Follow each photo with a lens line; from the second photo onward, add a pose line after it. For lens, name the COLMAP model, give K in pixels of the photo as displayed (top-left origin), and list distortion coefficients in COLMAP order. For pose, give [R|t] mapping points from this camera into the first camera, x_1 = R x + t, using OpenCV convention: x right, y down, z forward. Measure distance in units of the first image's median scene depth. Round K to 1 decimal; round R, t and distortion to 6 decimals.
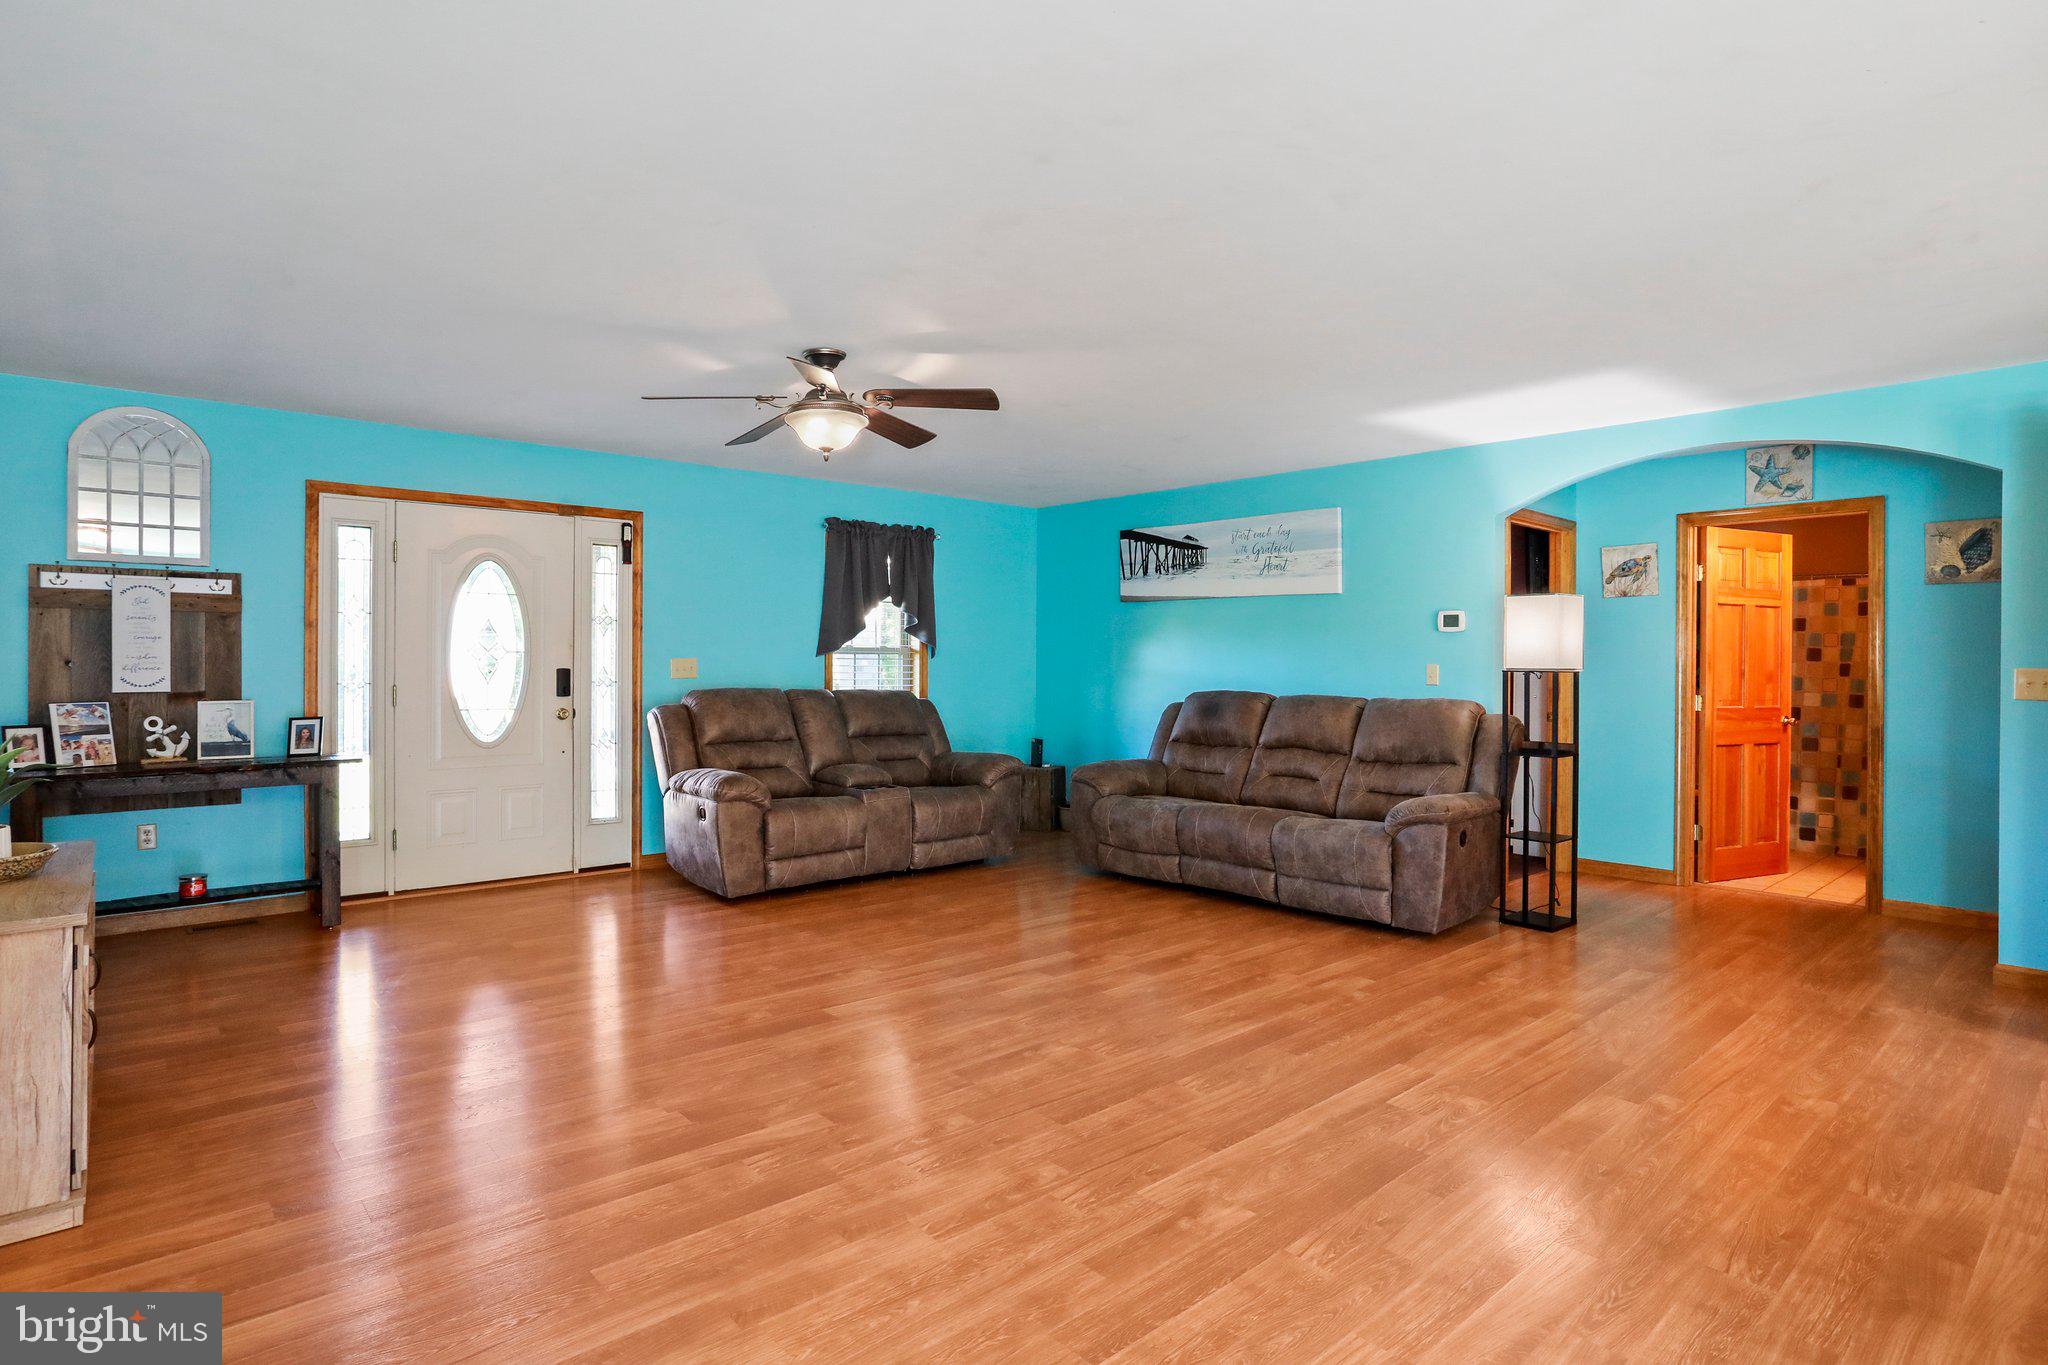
lens RADIAL K [[1075.9, 0, 1021.8], [0, 1075.9, 668.2], [0, 0, 1]] dist [-0.066555, 0.040204]
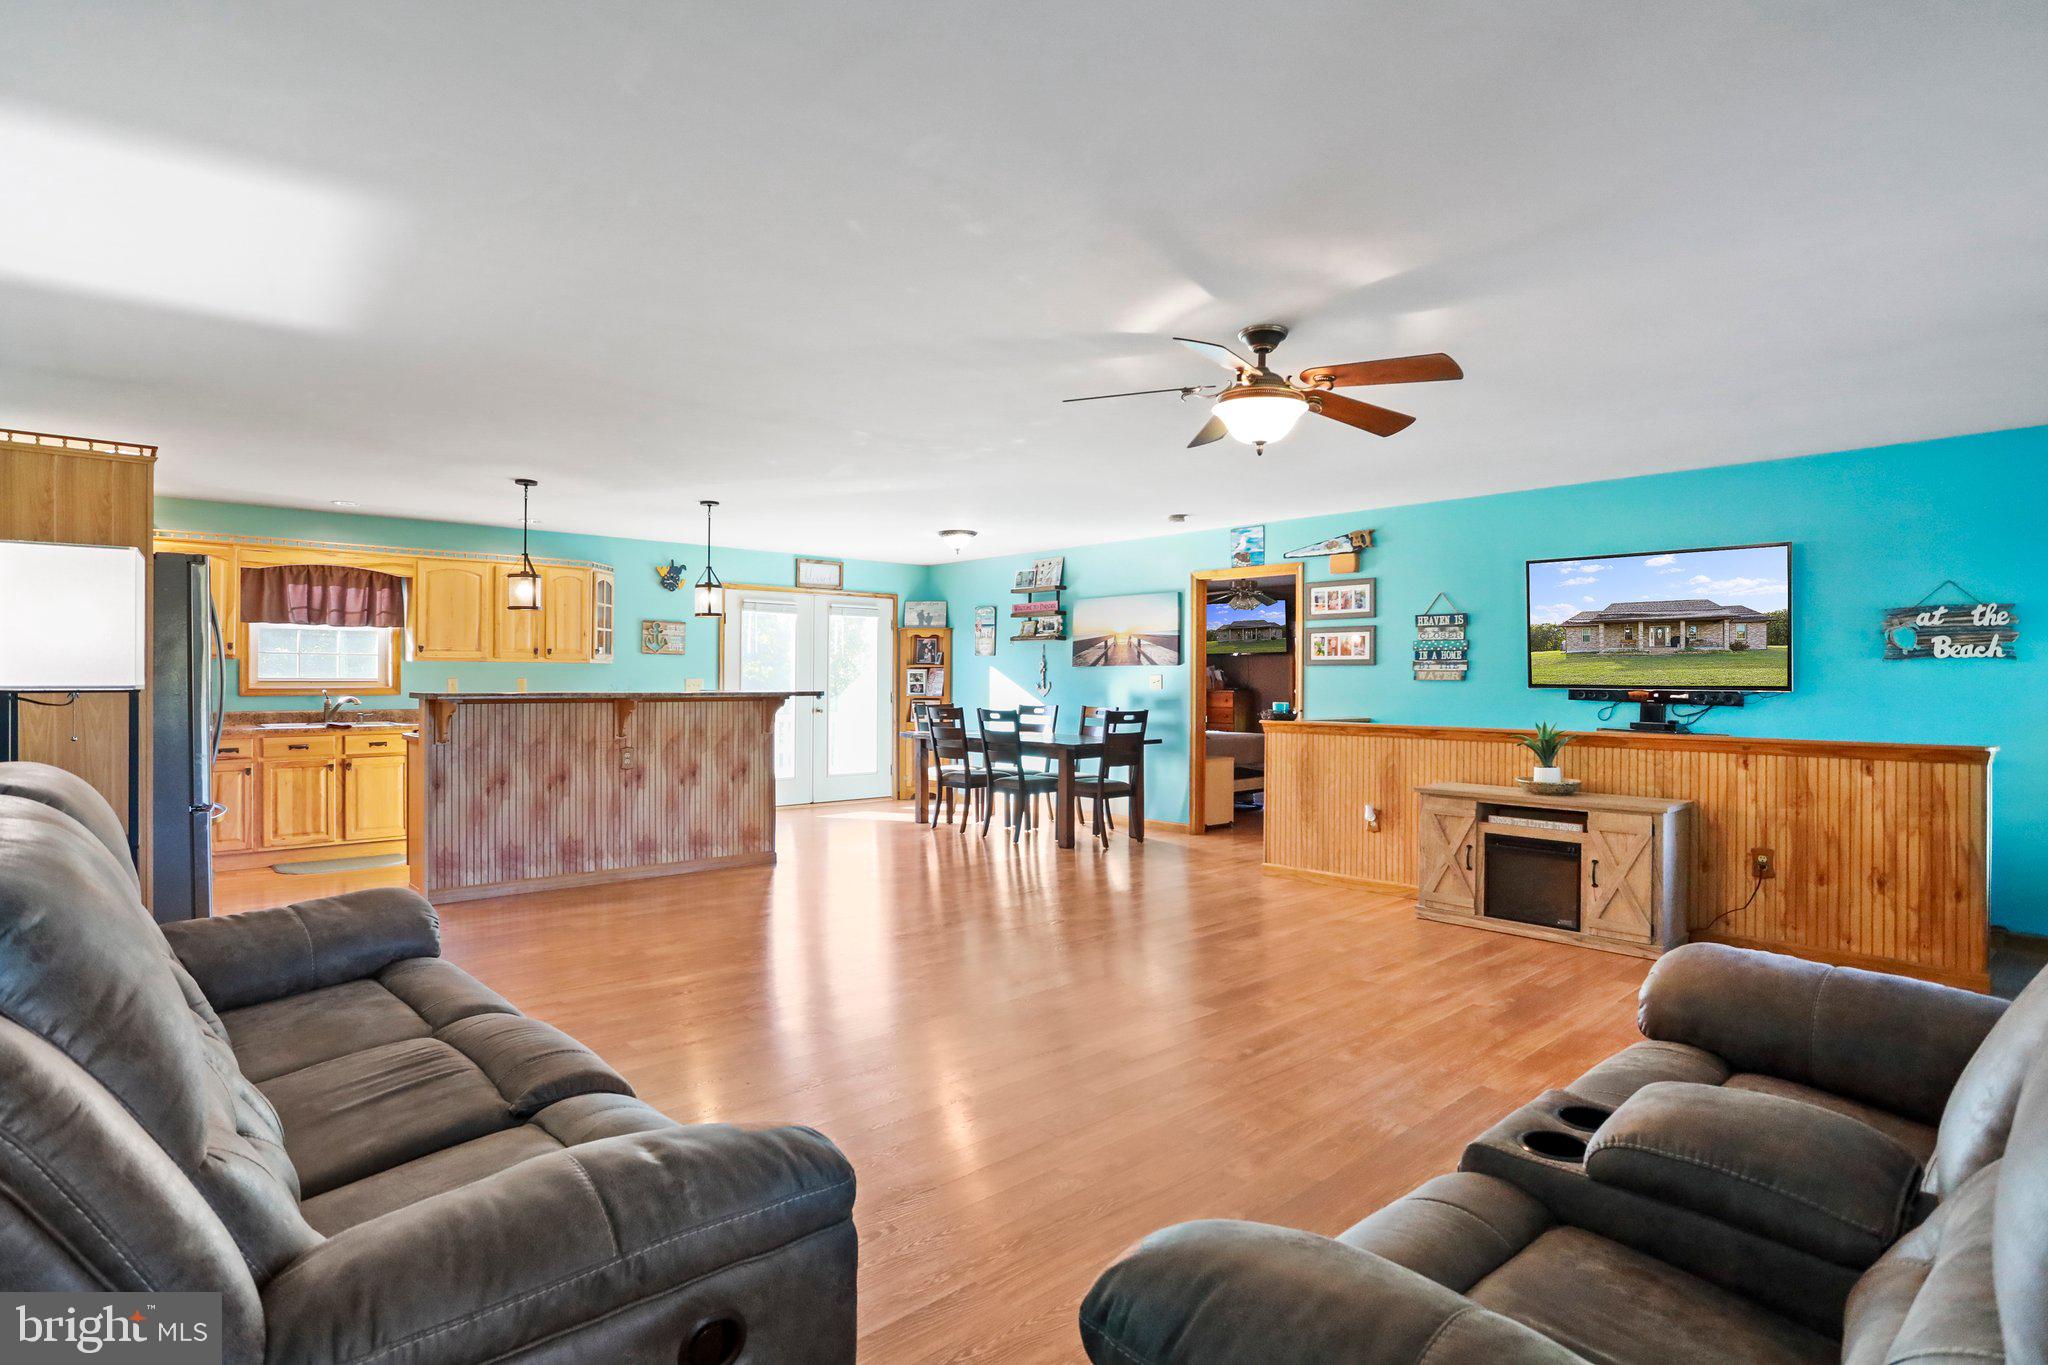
lens RADIAL K [[1042.9, 0, 1023.0], [0, 1042.9, 687.3], [0, 0, 1]] dist [-0.067594, 0.036860]
pose [[-0.999896, -0.008628, -0.011546, 0.015144], [-0.008800, 0.999851, 0.014870, -0.009356], [0.011416, 0.014970, -0.999823, 1.365982]]
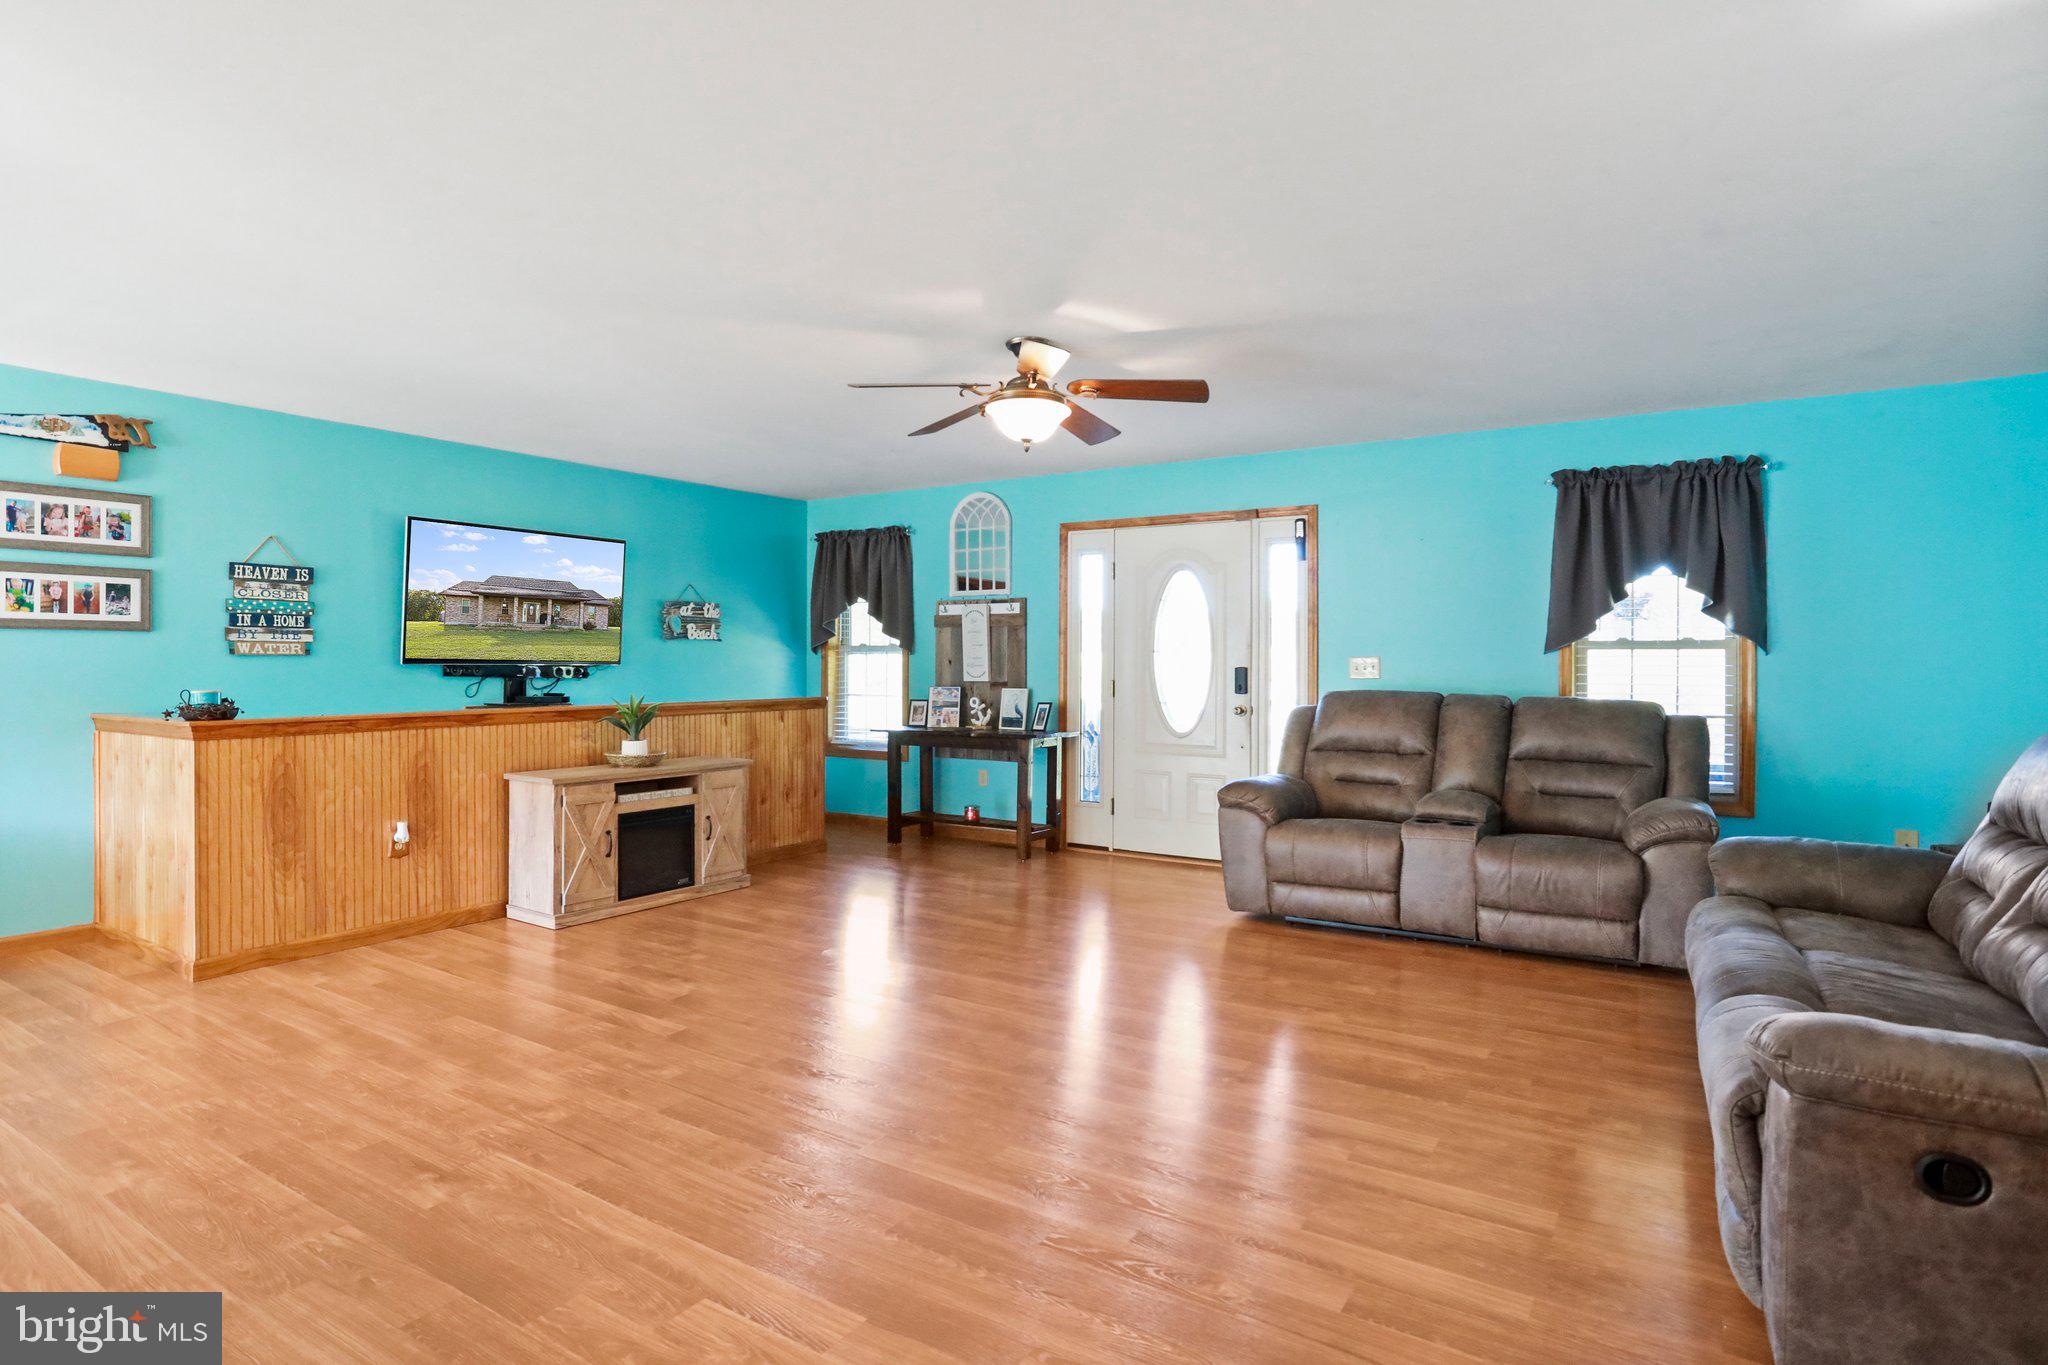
lens RADIAL K [[1075.9, 0, 1021.8], [0, 1075.9, 668.2], [0, 0, 1]] dist [-0.066555, 0.040204]
pose [[0.265993, 0.002316, -0.963972, 0.560255], [-0.007438, 0.999972, 0.000350, 0.002732], [0.963946, 0.007077, 0.266003, 0.543121]]
